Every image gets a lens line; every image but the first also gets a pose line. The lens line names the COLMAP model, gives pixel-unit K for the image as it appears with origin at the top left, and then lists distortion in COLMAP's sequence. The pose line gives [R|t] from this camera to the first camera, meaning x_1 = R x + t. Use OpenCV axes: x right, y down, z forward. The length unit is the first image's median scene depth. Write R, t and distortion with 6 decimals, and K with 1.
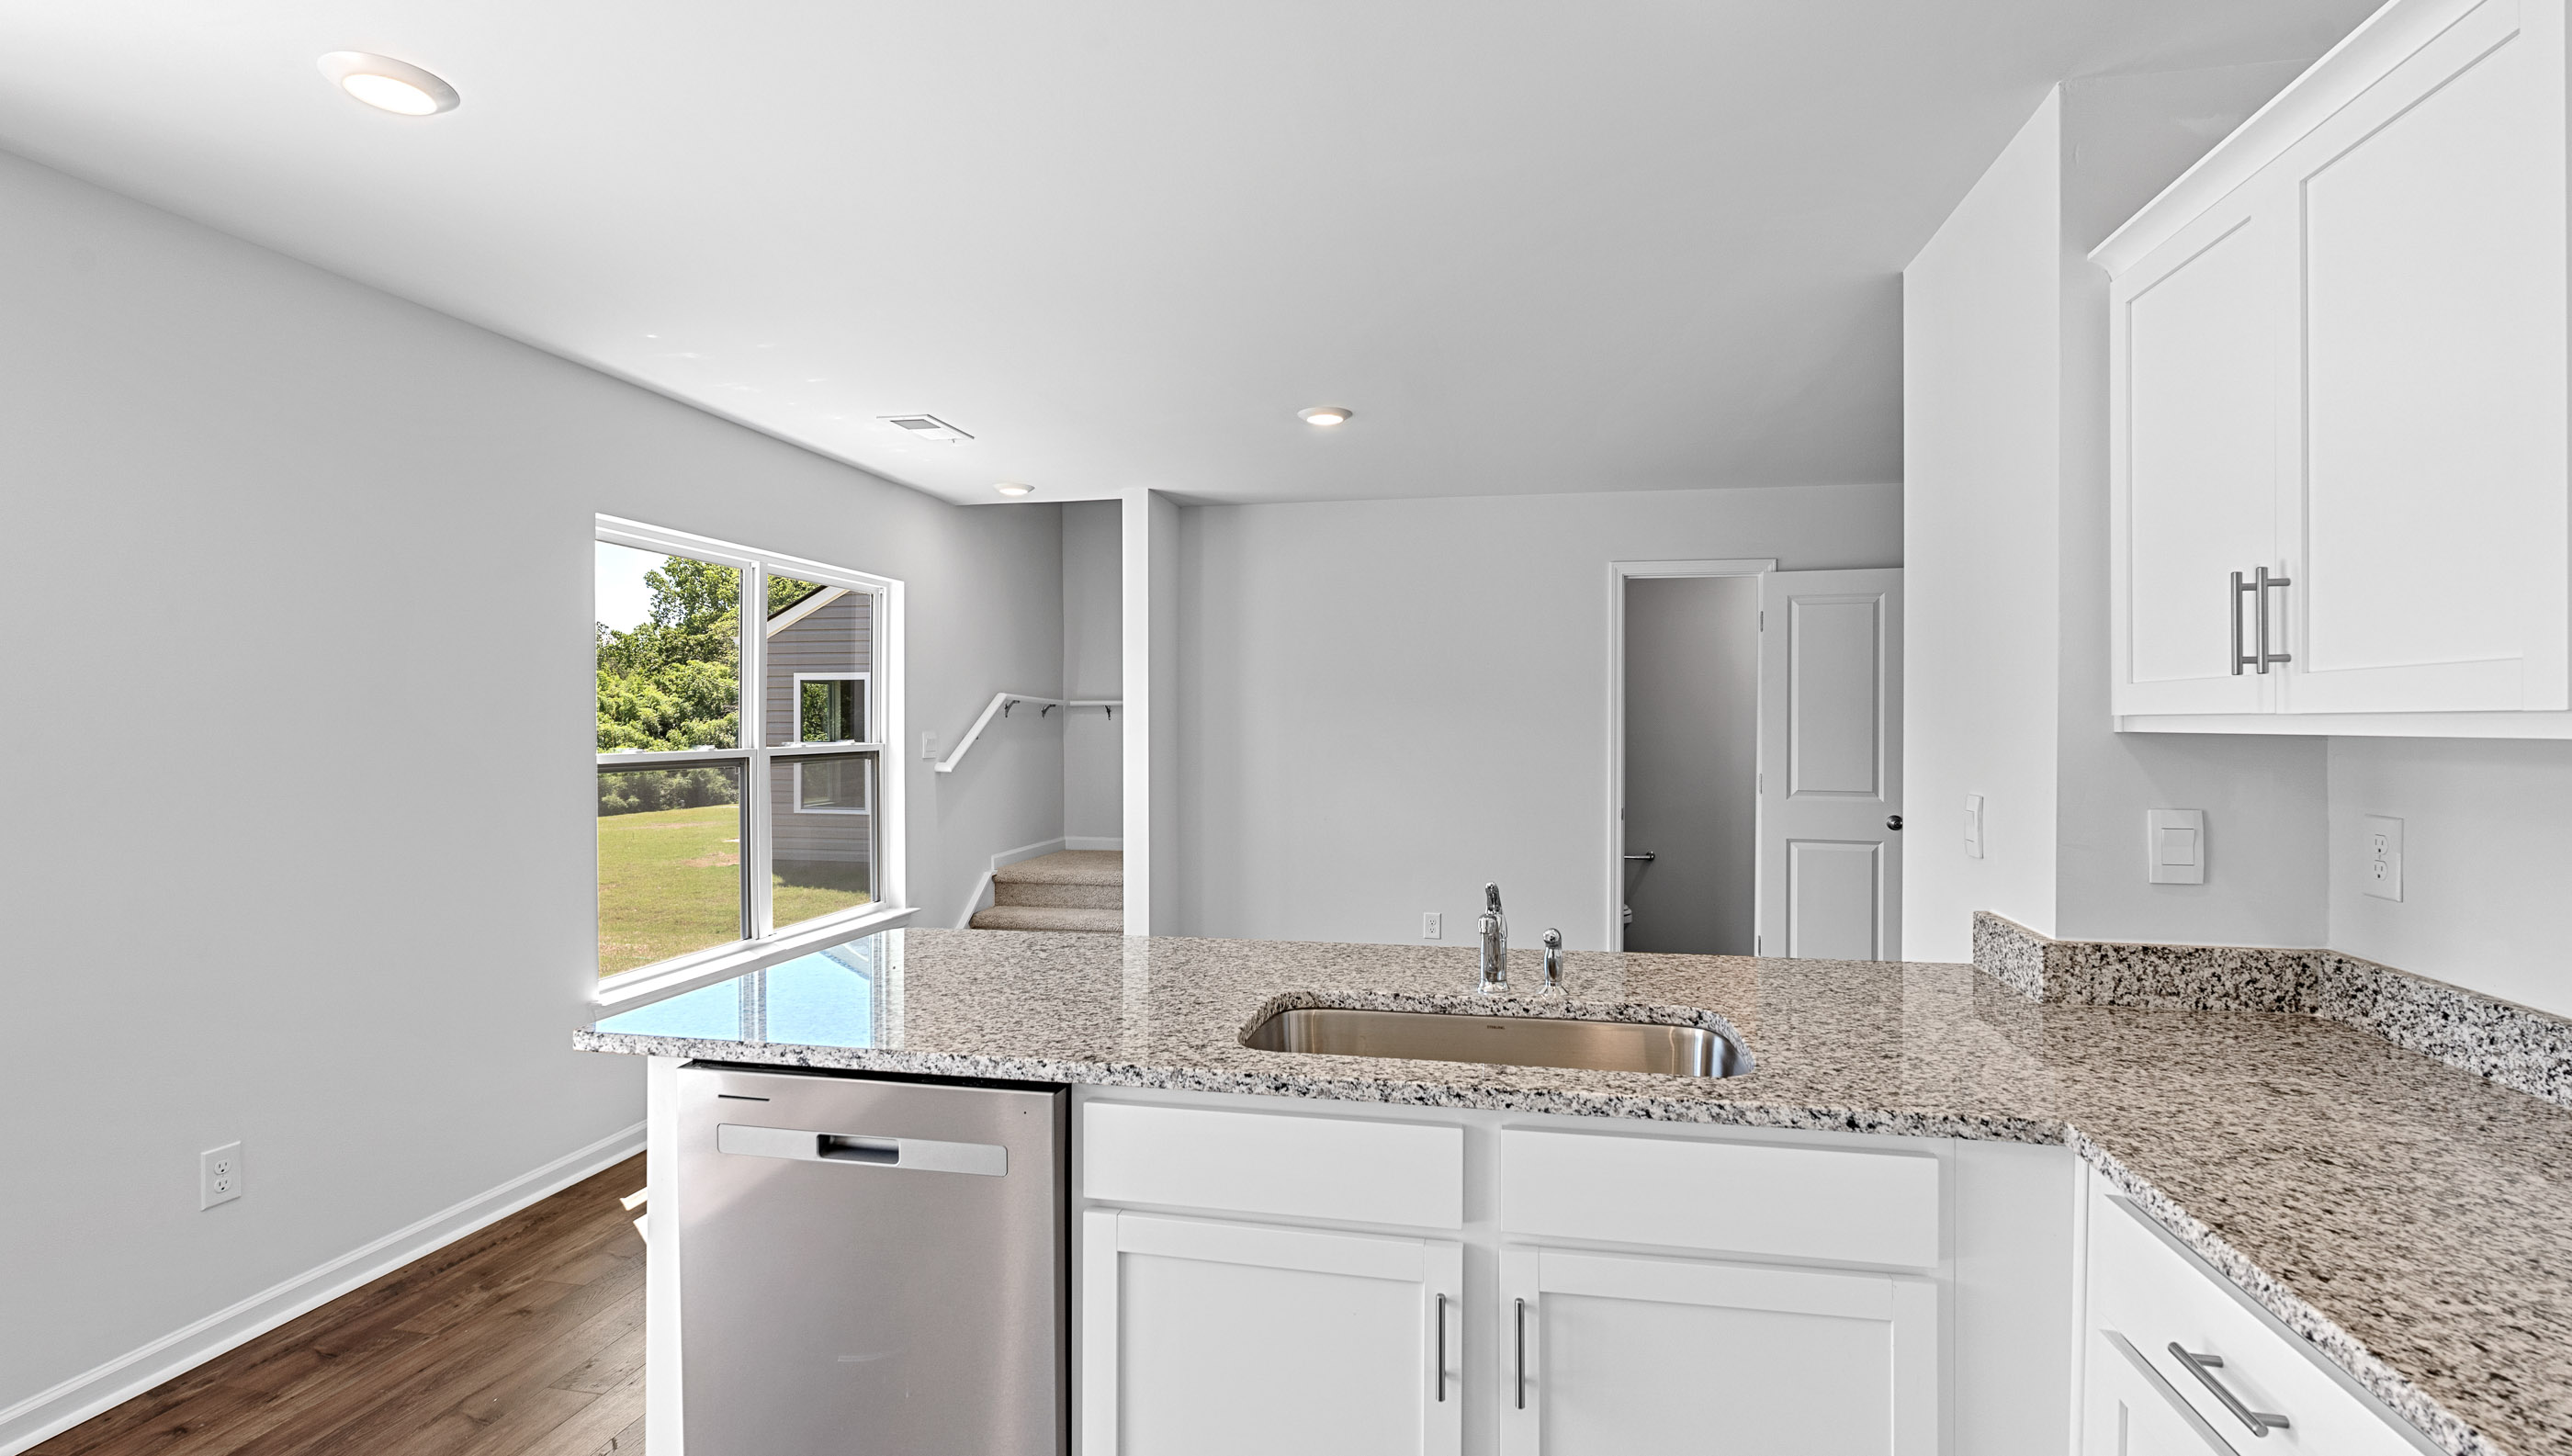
lens RADIAL K [[1168.8, 0, 1286.0], [0, 1168.8, 728.0], [0, 0, 1]] dist [-0.005108, -0.000469]
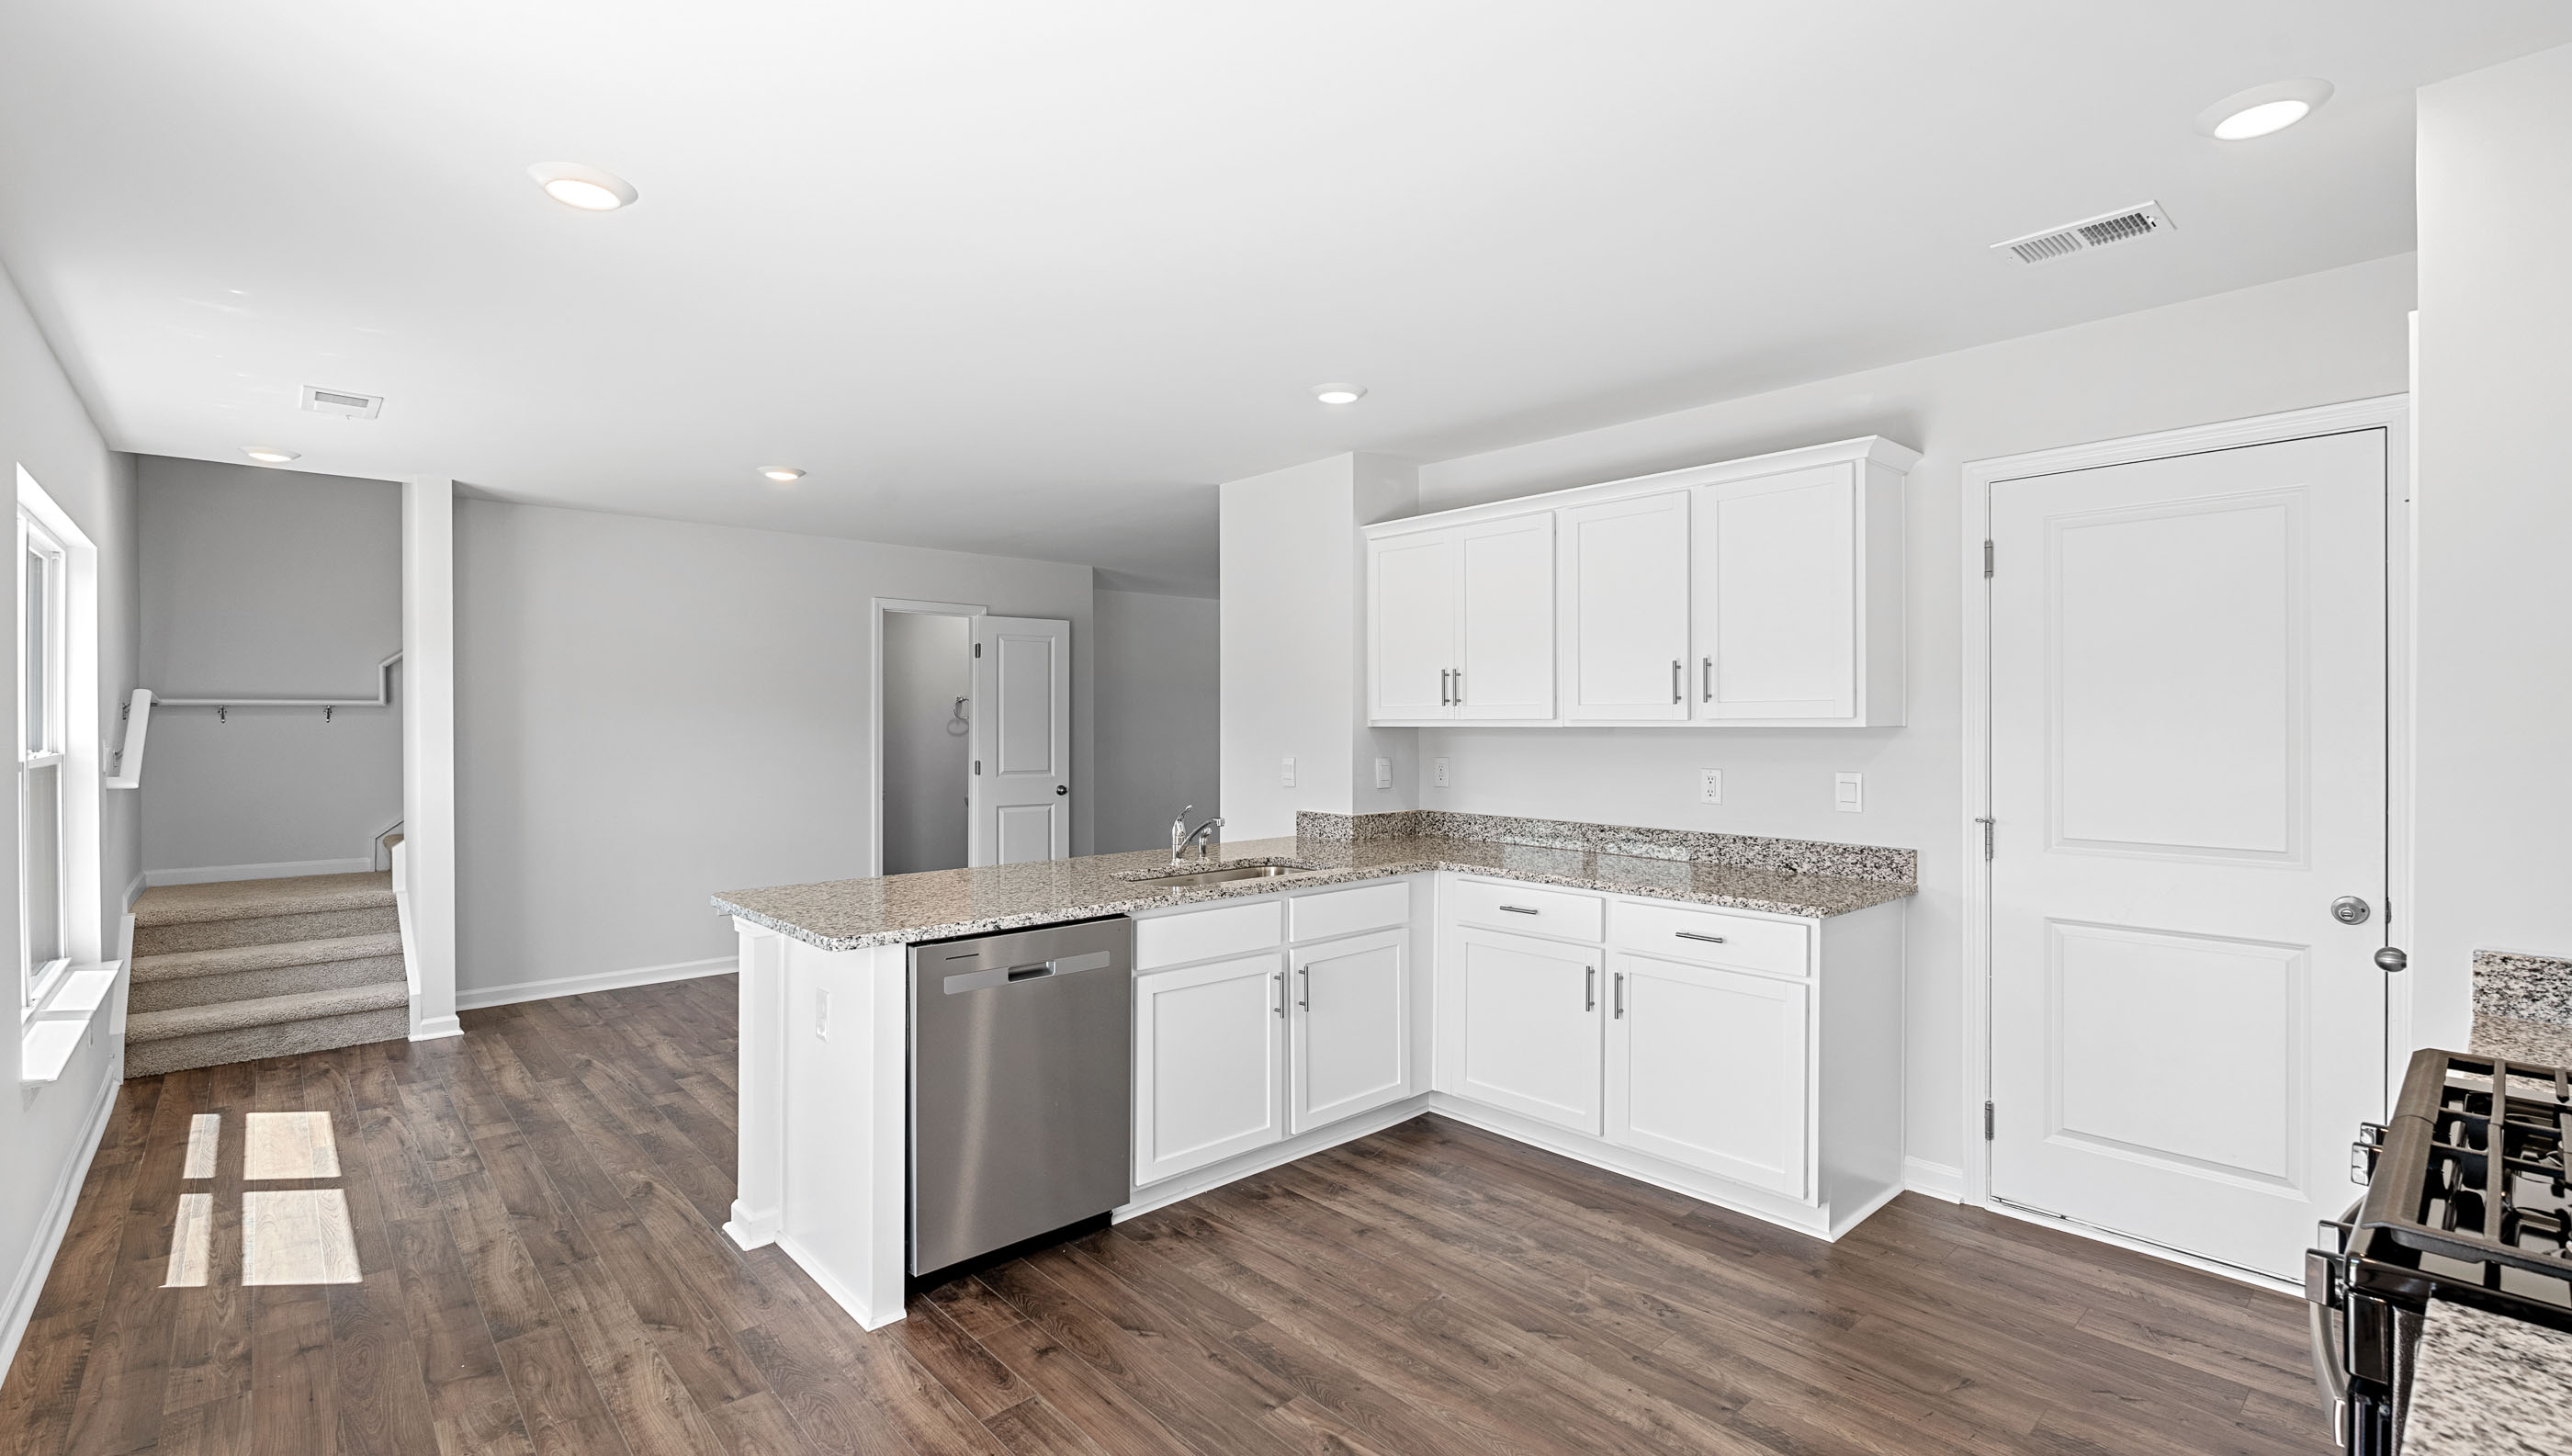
lens RADIAL K [[1144.3, 0, 1286.0], [0, 1144.3, 728.0], [0, 0, 1]] dist [-0.010125, -0.000487]
pose [[0.591813, -0.006268, 0.806051, -1.298469], [0.007007, 0.999972, 0.002631, -0.001147], [-0.806045, 0.004091, 0.591840, -0.263876]]
